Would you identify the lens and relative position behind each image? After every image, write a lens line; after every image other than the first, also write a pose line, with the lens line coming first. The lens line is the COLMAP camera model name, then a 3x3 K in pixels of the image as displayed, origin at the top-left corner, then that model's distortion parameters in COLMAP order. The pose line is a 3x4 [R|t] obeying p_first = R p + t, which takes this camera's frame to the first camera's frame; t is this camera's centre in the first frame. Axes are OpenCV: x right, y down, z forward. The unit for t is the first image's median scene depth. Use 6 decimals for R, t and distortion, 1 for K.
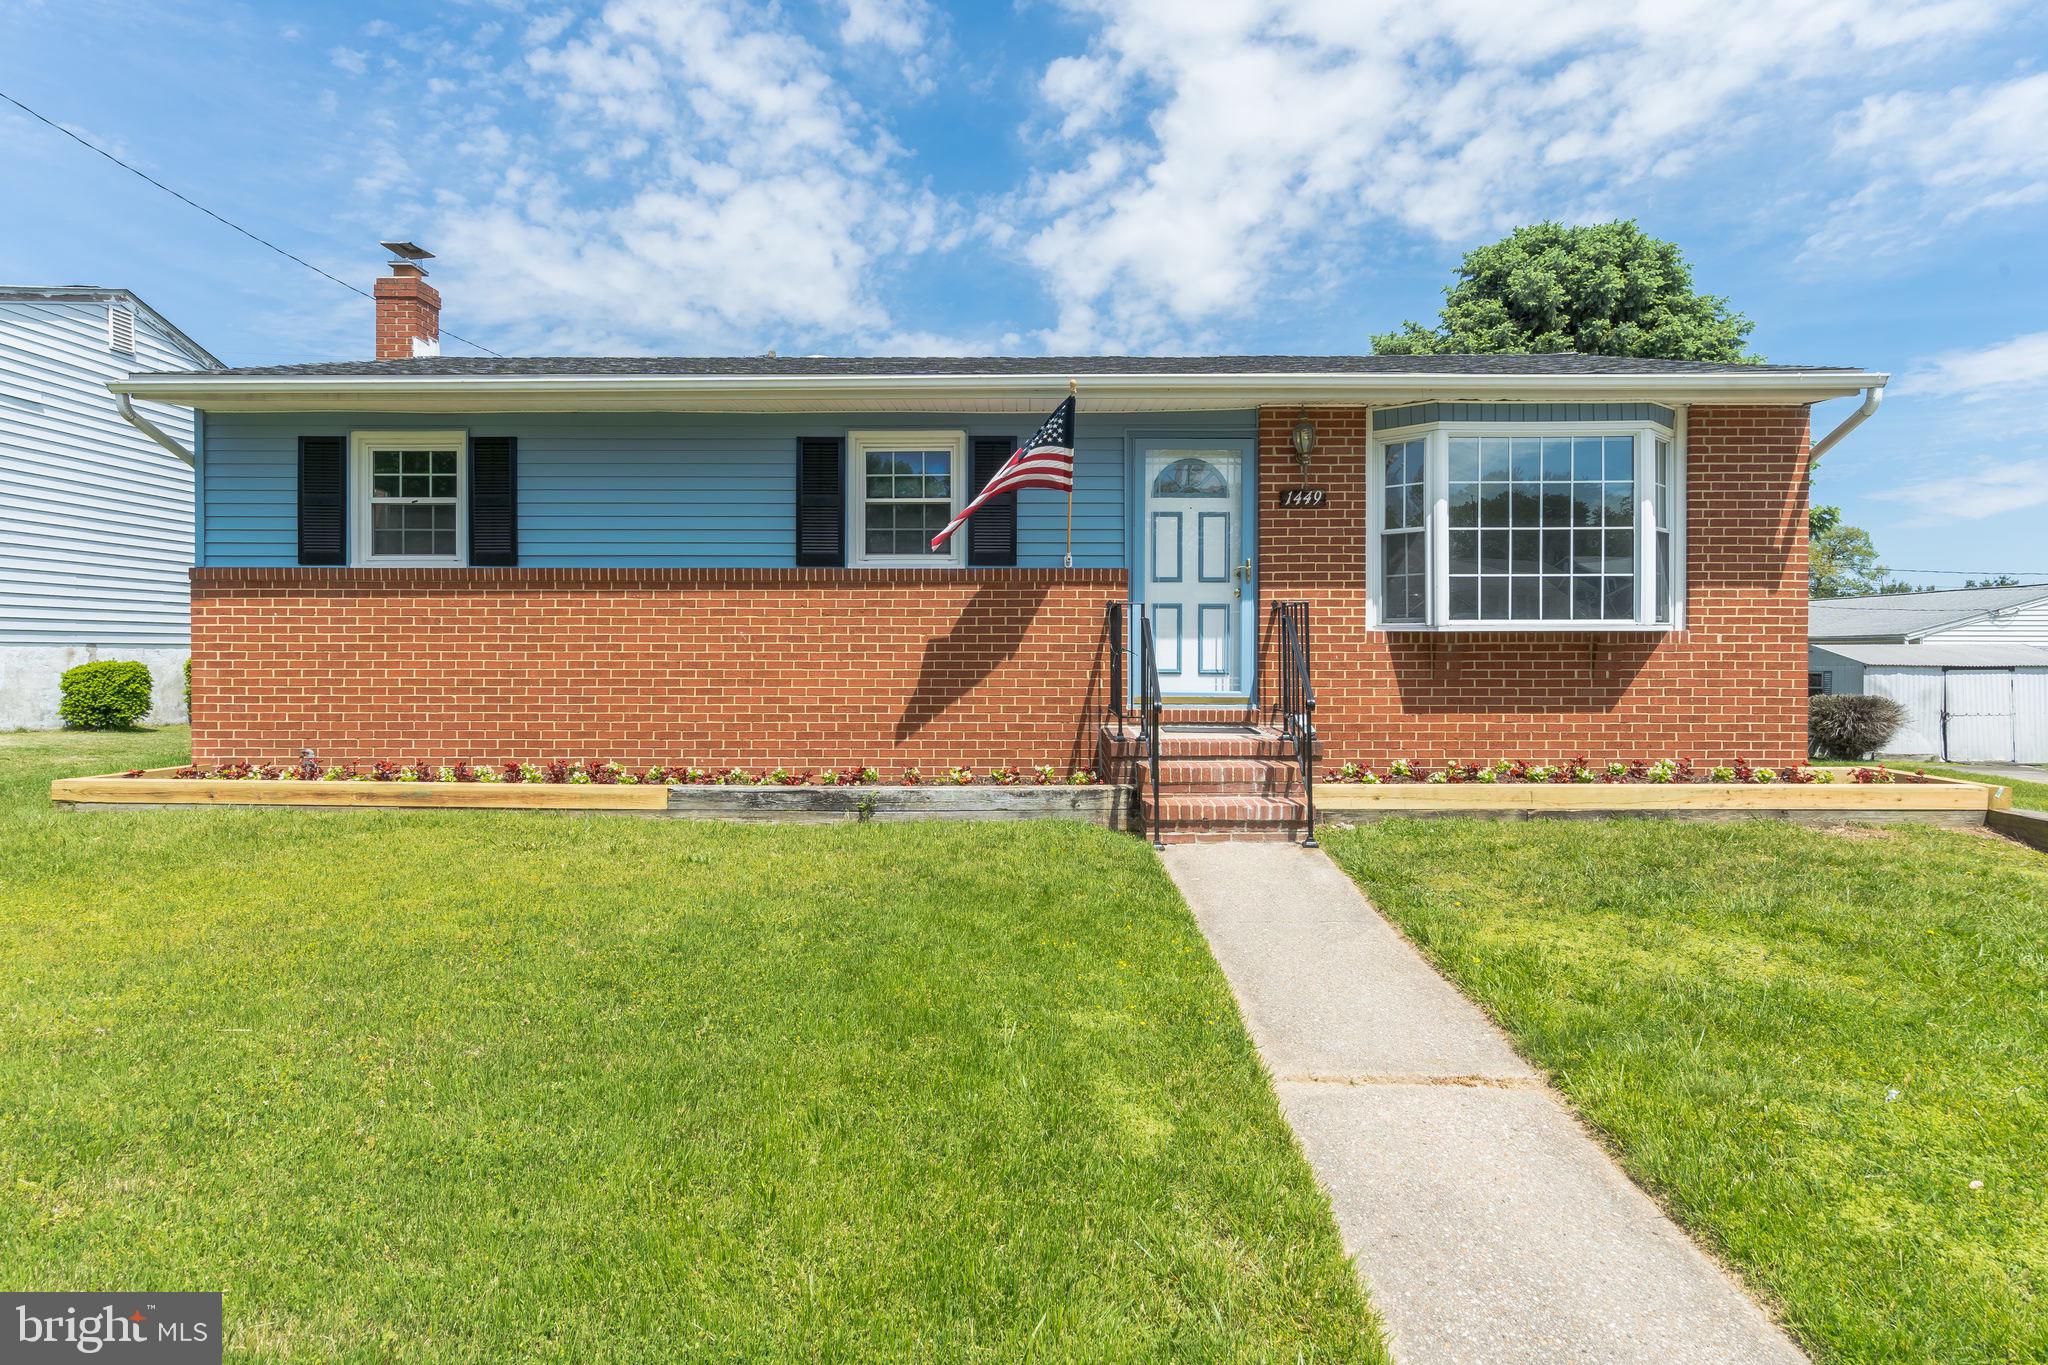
lens RADIAL K [[1145.5, 0, 1022.9], [0, 1145.5, 658.7], [0, 0, 1]] dist [0.004723, 0.001752]
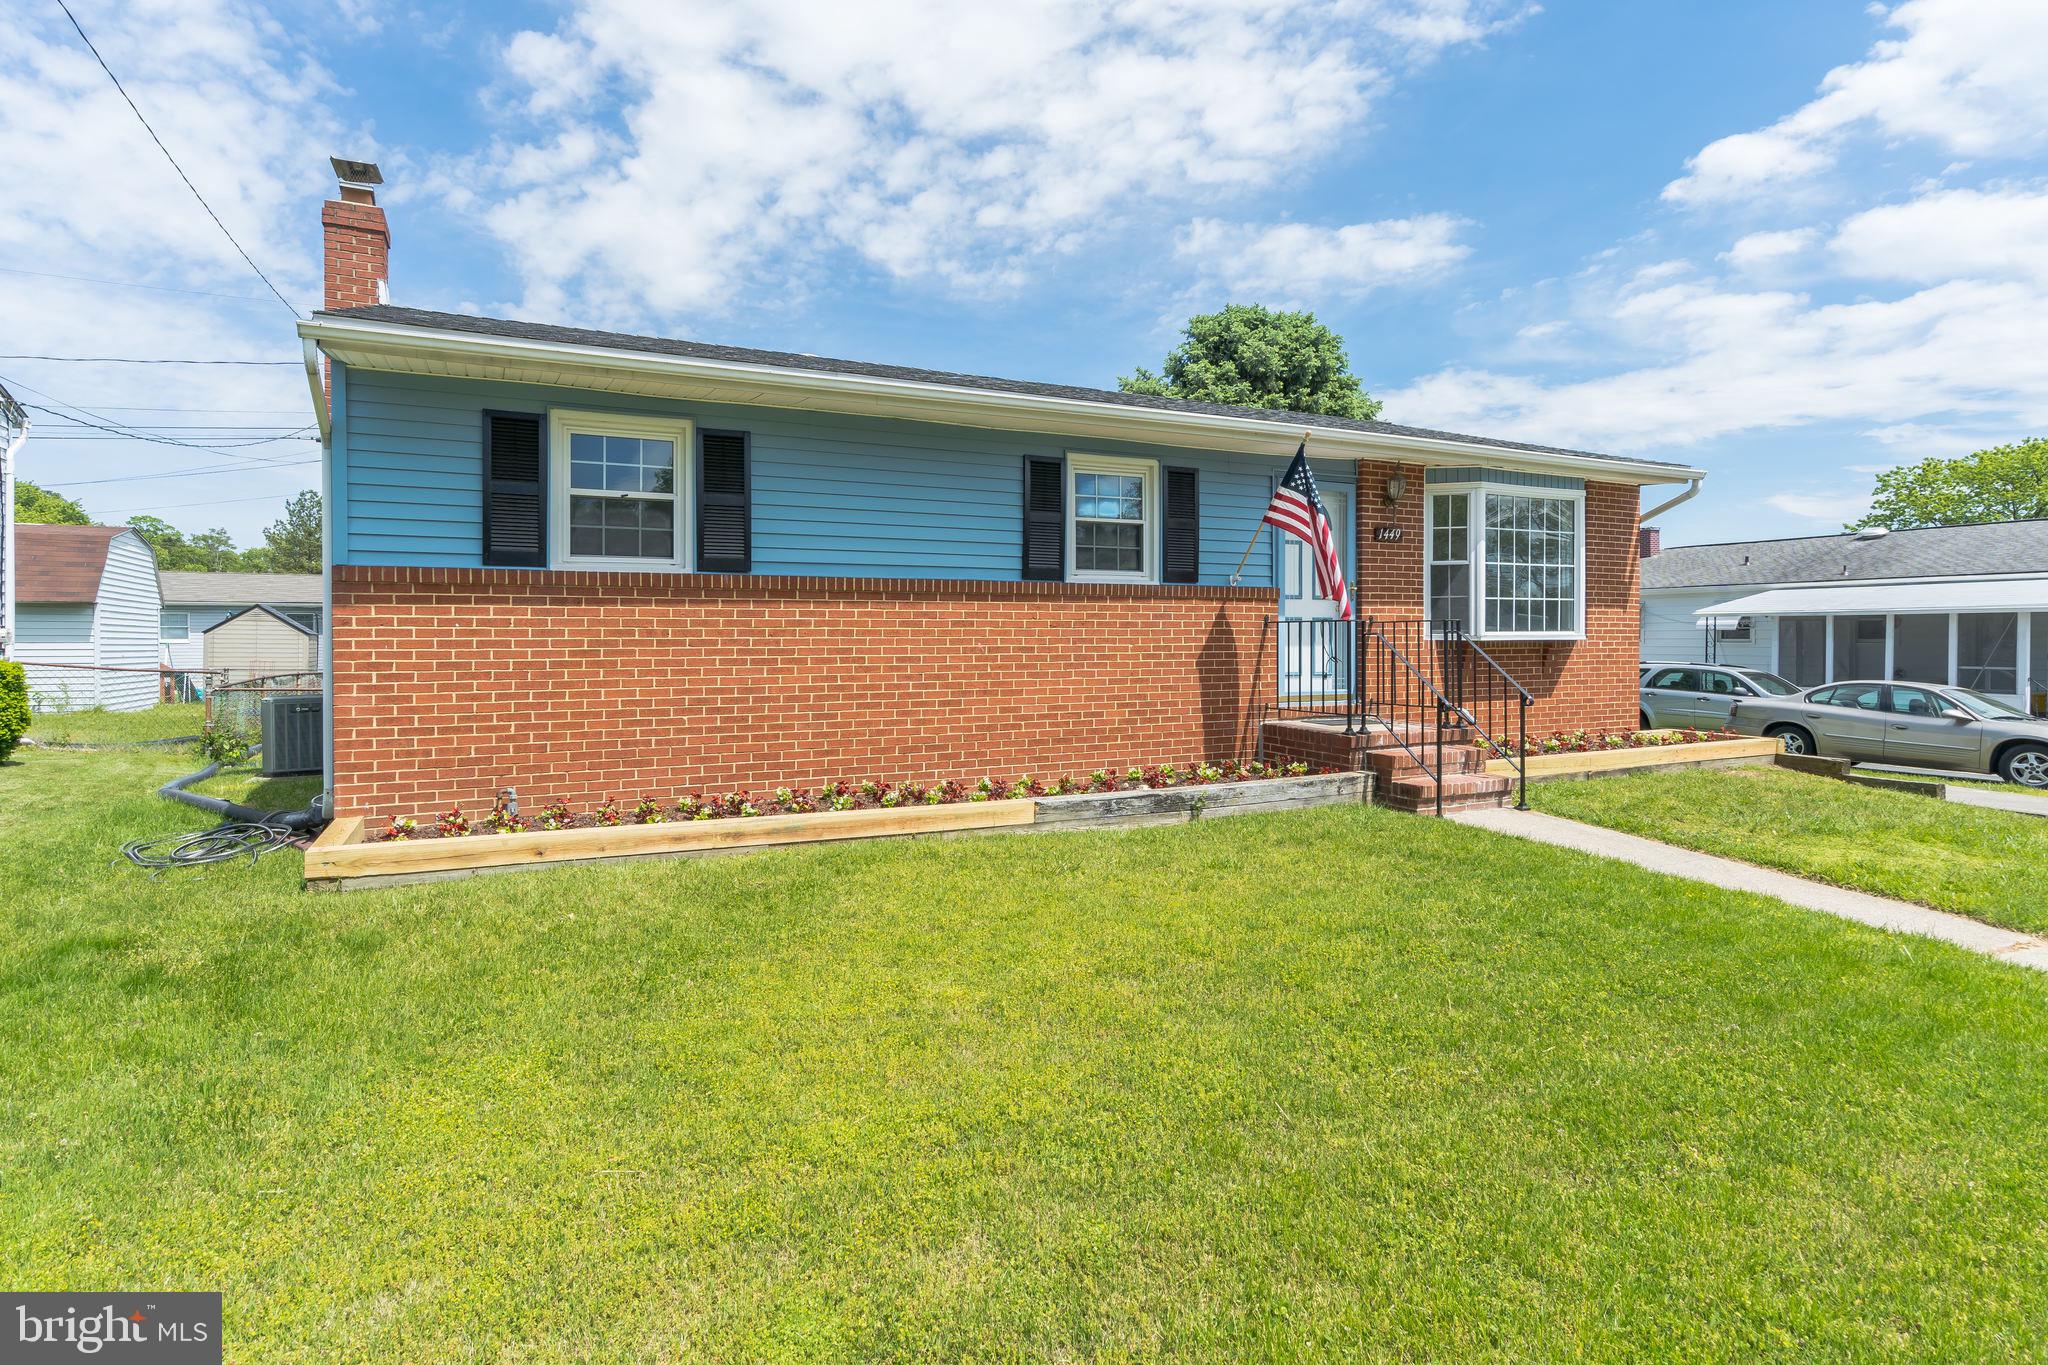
lens RADIAL K [[1041.8, 0, 1023.9], [0, 1041.8, 638.5], [0, 0, 1]] dist [0.000638, 0.000737]
pose [[0.892072, -0.004118, 0.451875, -0.626287], [0.002842, 0.999990, 0.003502, -0.030796], [-0.451885, -0.001840, 0.892074, 0.160773]]
